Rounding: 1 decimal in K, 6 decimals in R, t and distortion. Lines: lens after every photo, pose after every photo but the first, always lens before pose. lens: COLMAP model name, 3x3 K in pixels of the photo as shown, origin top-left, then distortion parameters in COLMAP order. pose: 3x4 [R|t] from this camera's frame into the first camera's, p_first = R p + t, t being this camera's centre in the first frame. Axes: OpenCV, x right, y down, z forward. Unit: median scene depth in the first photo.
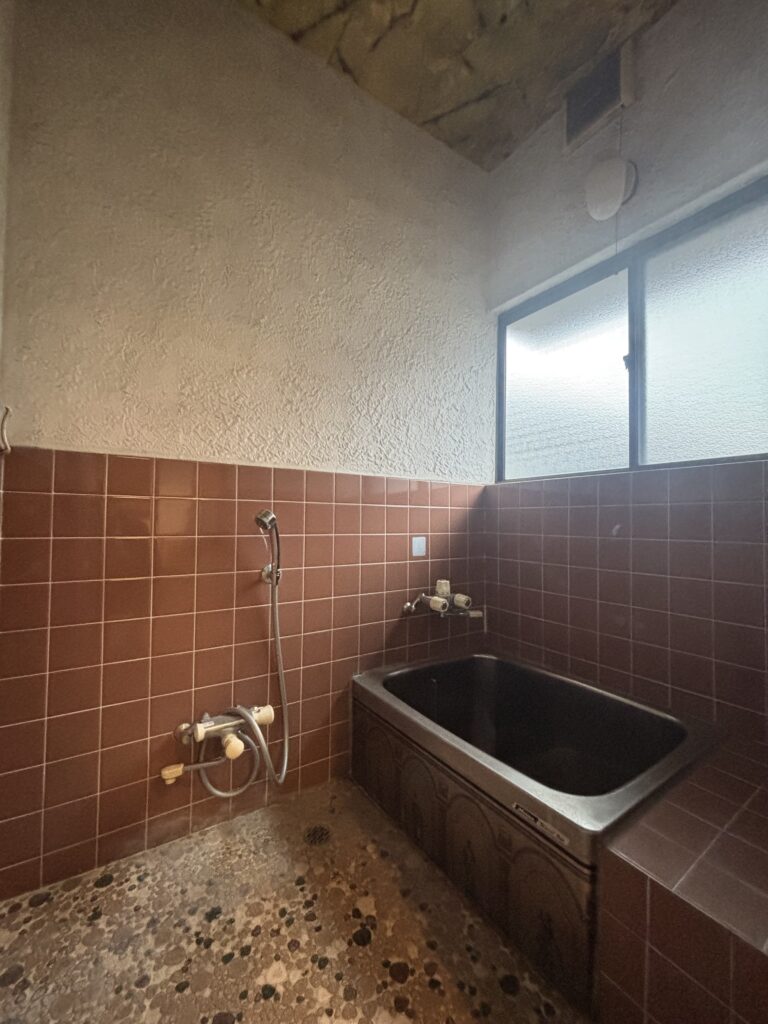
lens RADIAL K [[409.2, 0, 384.0], [0, 409.2, 512.0], [0, 0, 1]] dist [0.001990, -0.000117]
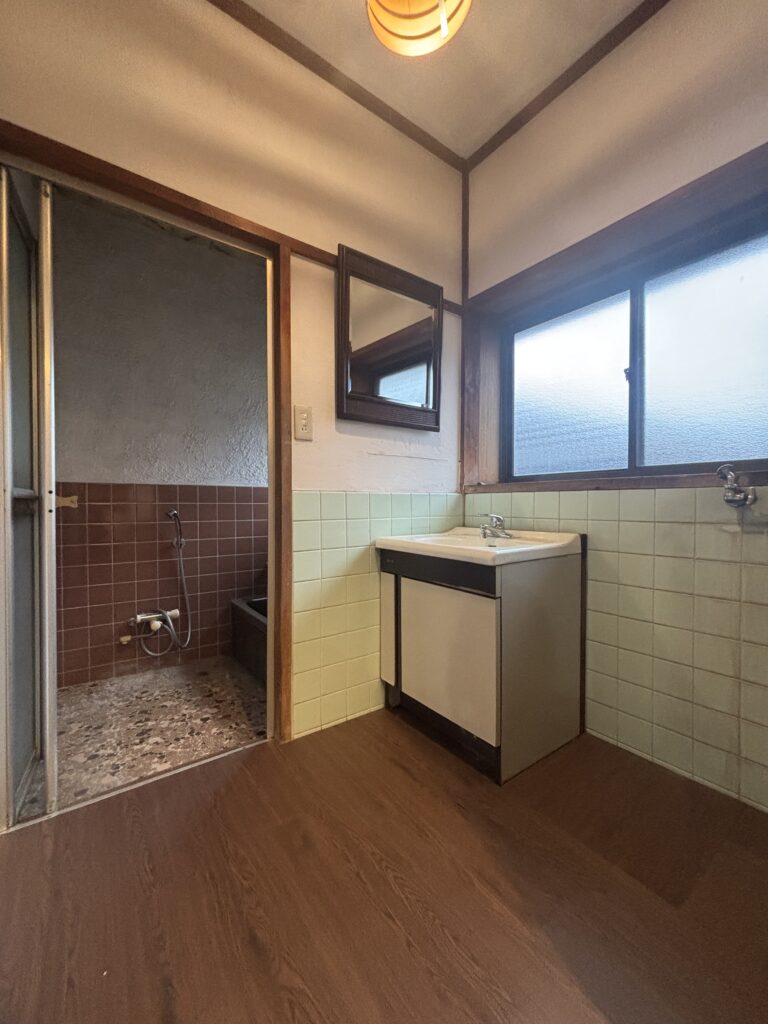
lens RADIAL K [[417.0, 0, 384.0], [0, 417.0, 512.0], [0, 0, 1]] dist [-0.002289, -0.000086]
pose [[0.999299, -0.012307, 0.035349, 0.656234], [0.010902, 0.999154, 0.039655, -0.057463], [-0.035808, -0.039241, 0.998588, -1.019460]]
